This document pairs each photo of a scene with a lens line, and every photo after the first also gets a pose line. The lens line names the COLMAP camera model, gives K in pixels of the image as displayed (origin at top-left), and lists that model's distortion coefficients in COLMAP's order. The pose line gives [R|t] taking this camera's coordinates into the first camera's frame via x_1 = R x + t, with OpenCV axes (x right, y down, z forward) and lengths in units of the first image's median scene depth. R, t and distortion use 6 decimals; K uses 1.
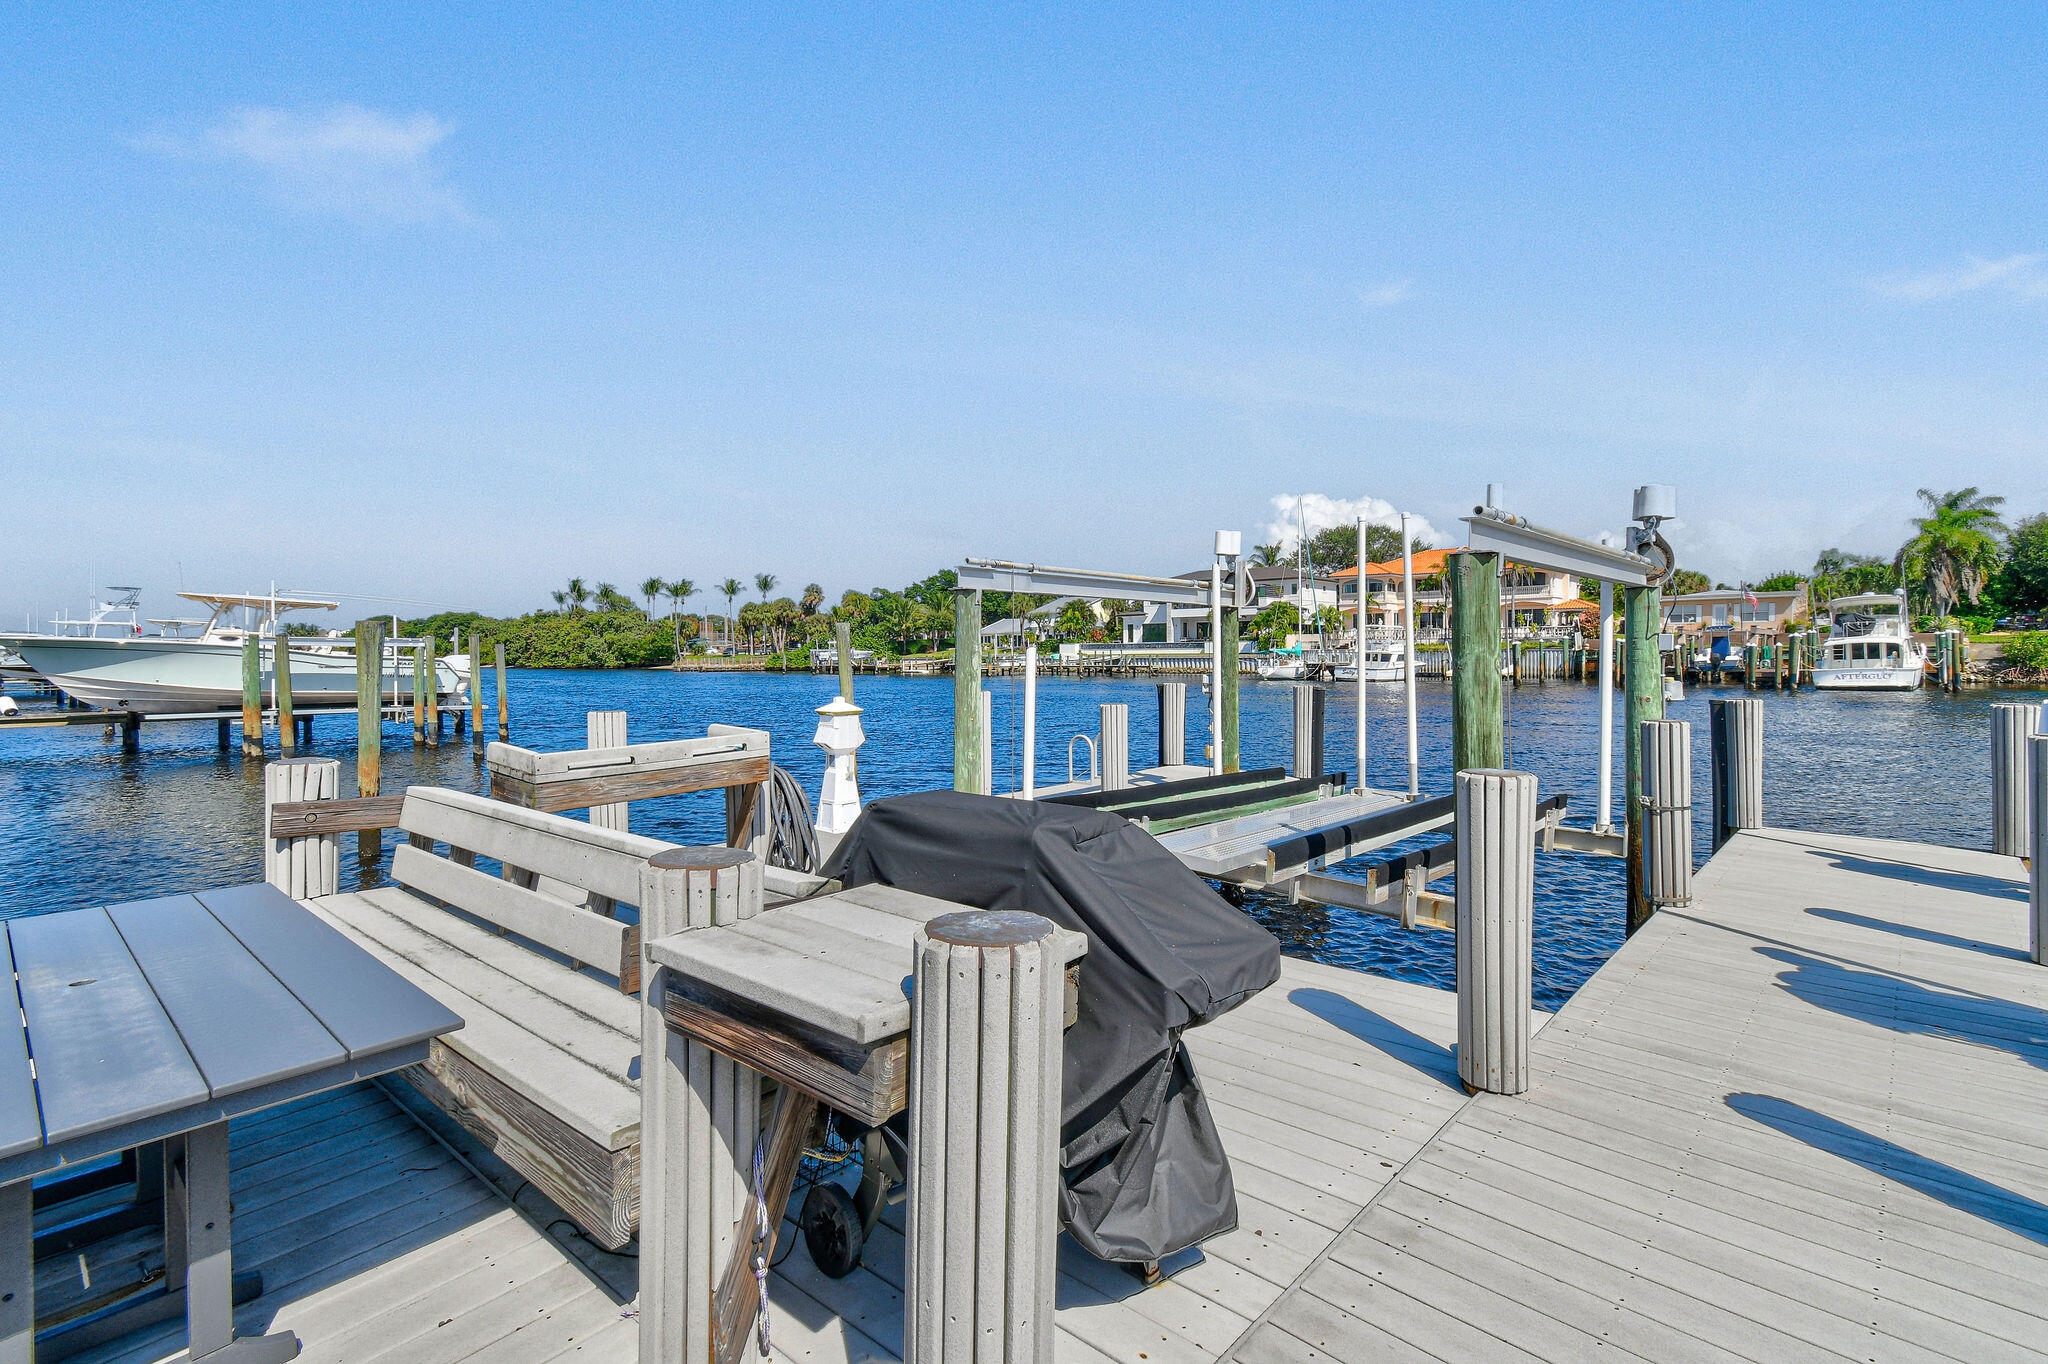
lens RADIAL K [[902.9, 0, 1019.6], [0, 902.9, 659.2], [0, 0, 1]] dist [0.003292, 0.000454]
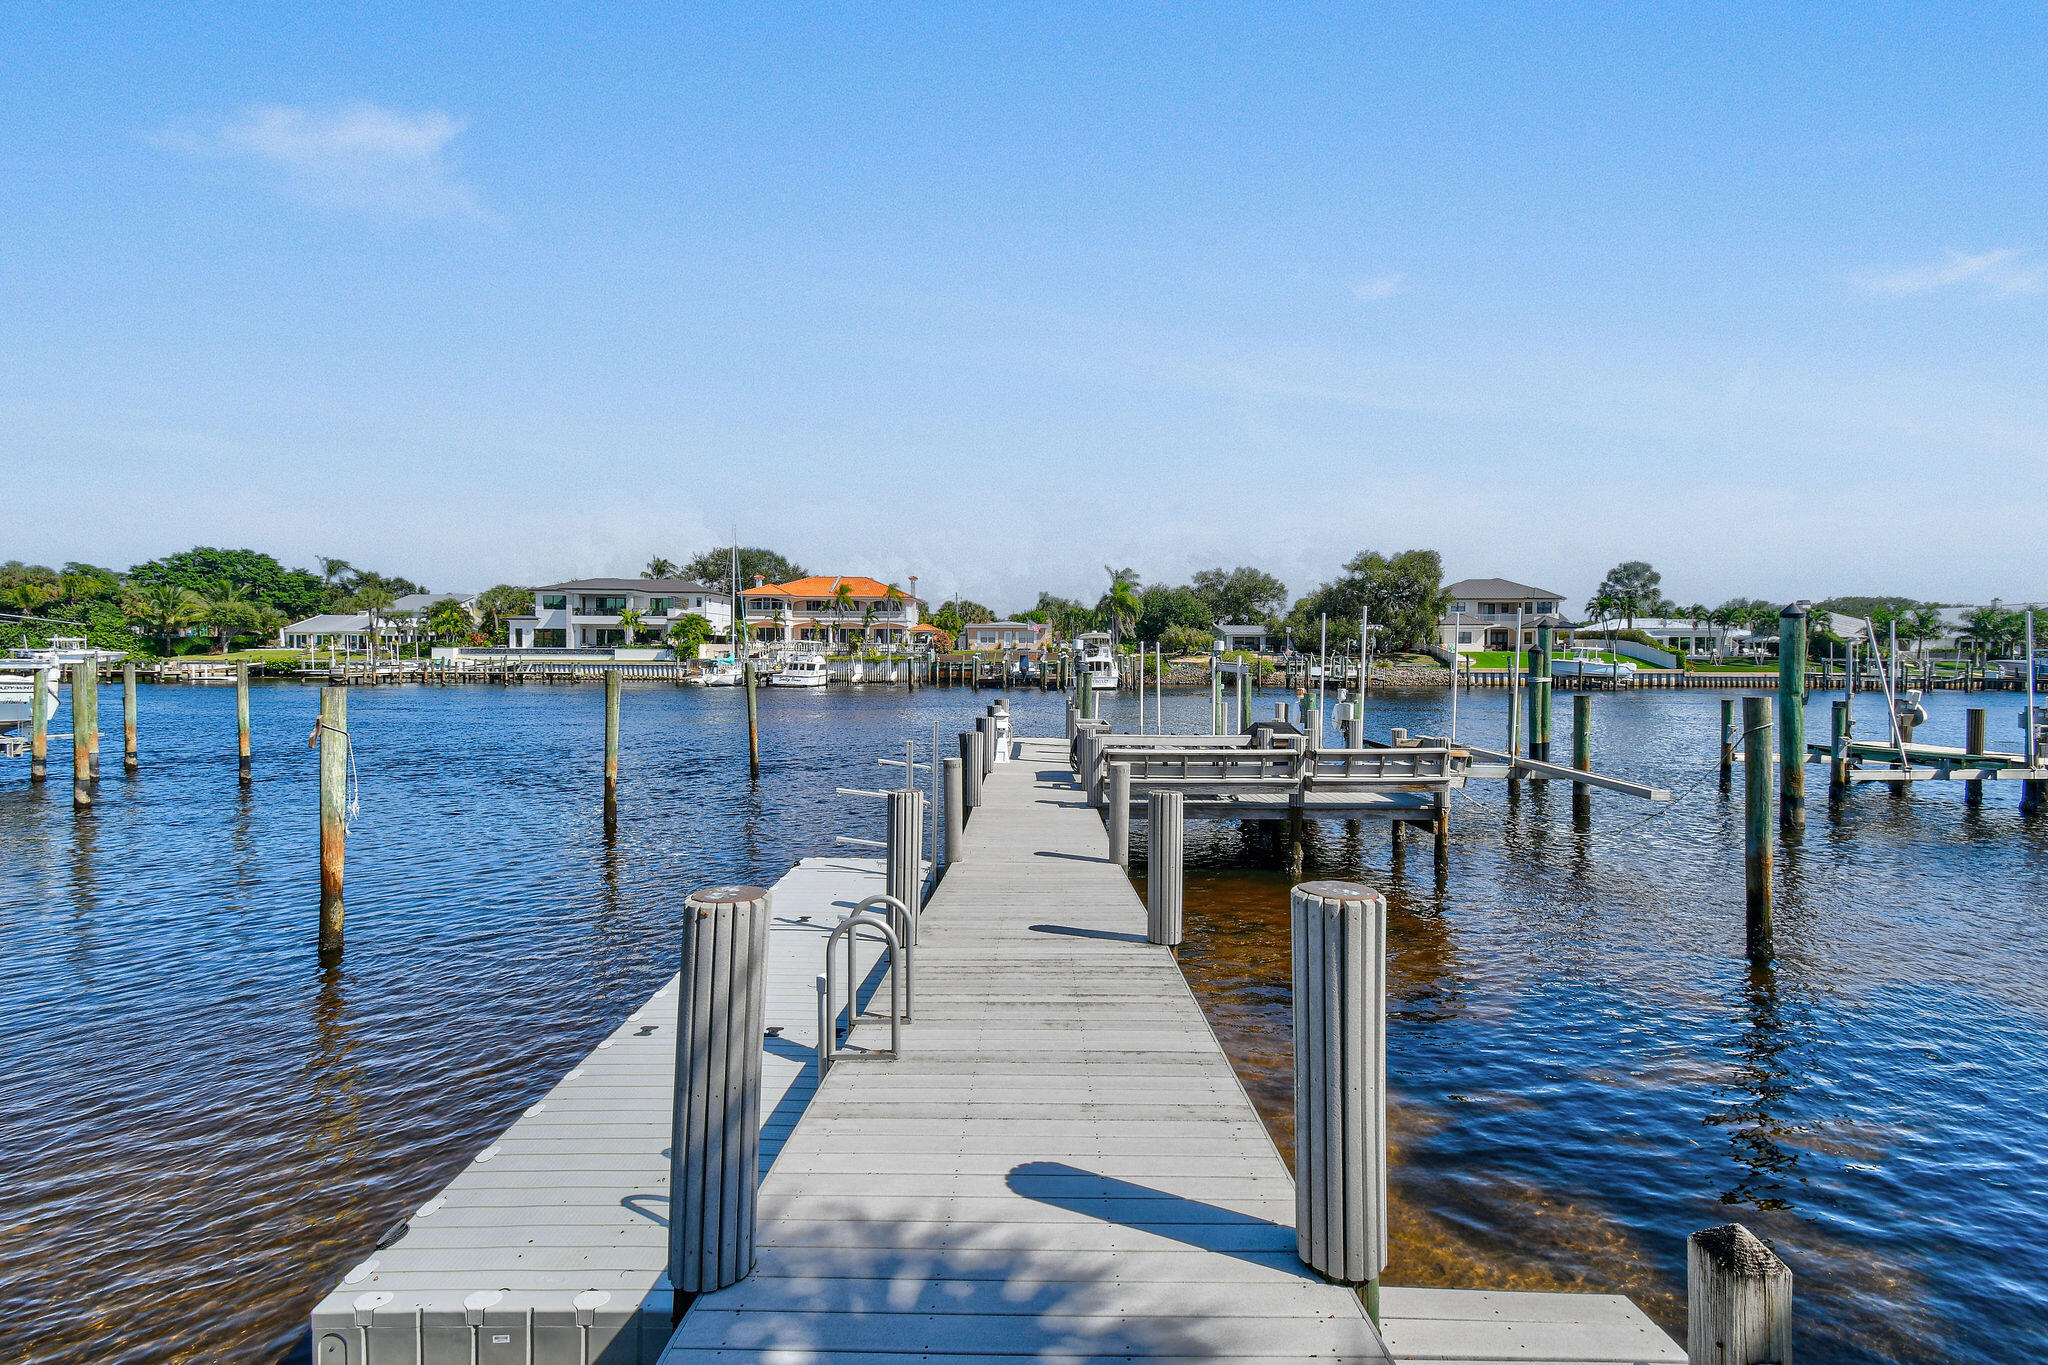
lens RADIAL K [[902.9, 0, 1019.6], [0, 902.9, 659.7], [0, 0, 1]] dist [0.003292, 0.000454]
pose [[0.744023, 0.009935, 0.668080, -0.138774], [-0.007974, 0.999950, -0.005990, -0.004687], [-0.668106, -0.000871, 0.744065, -0.073715]]
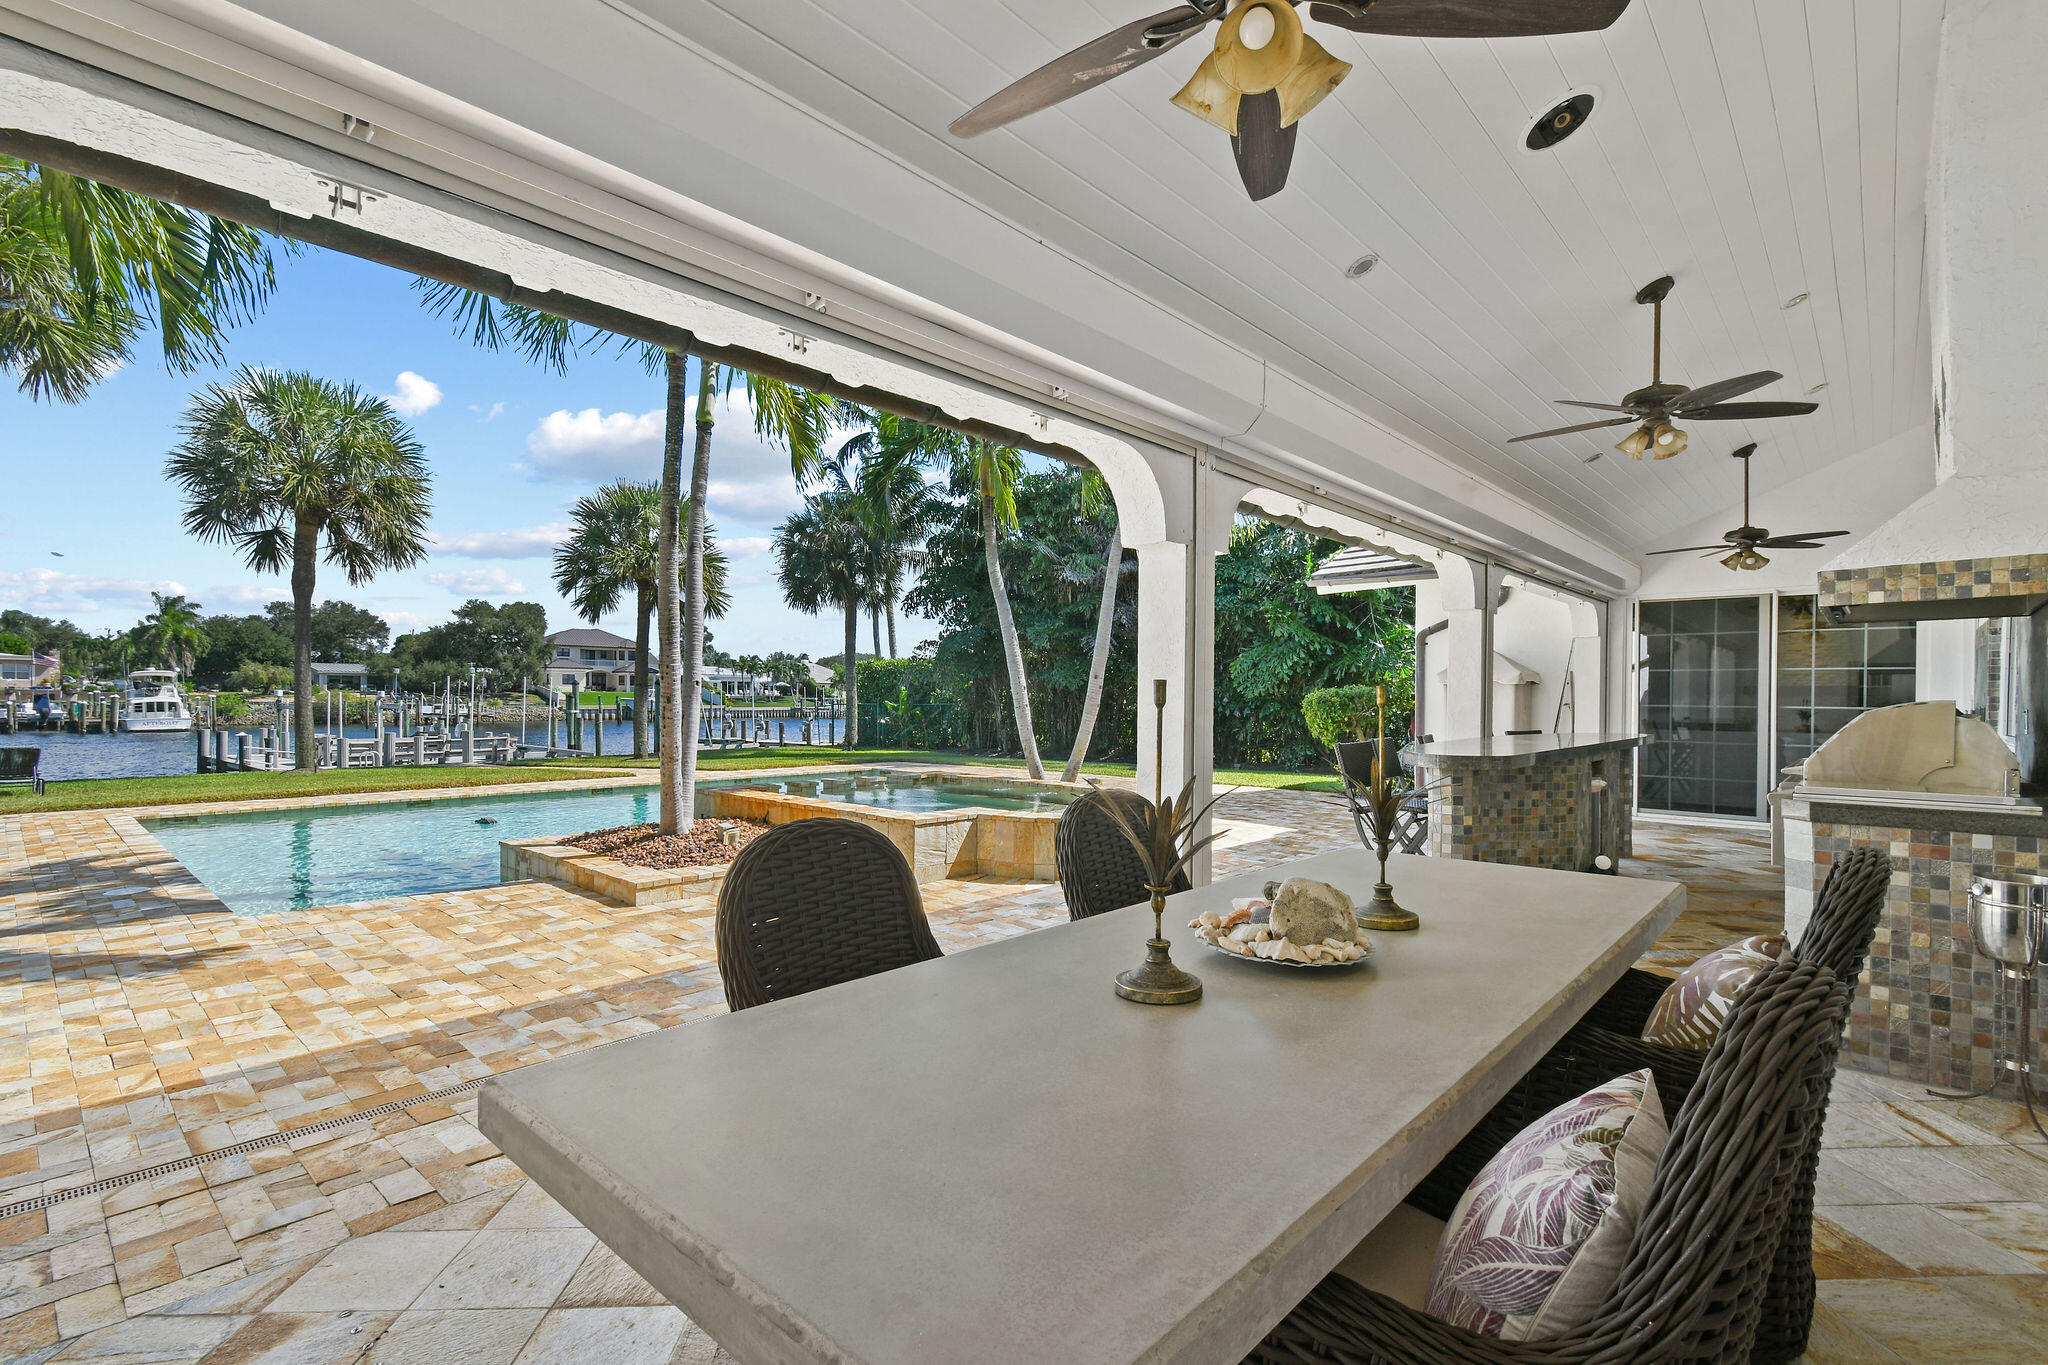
lens RADIAL K [[948.0, 0, 975.6], [0, 948.0, 704.4], [0, 0, 1]] dist [0.084345, -0.035758]
pose [[-0.002231, 0.001918, 0.999996, -0.358486], [0.000389, 0.999998, -0.001917, -0.004340], [-0.999997, 0.000385, -0.002231, -0.187735]]
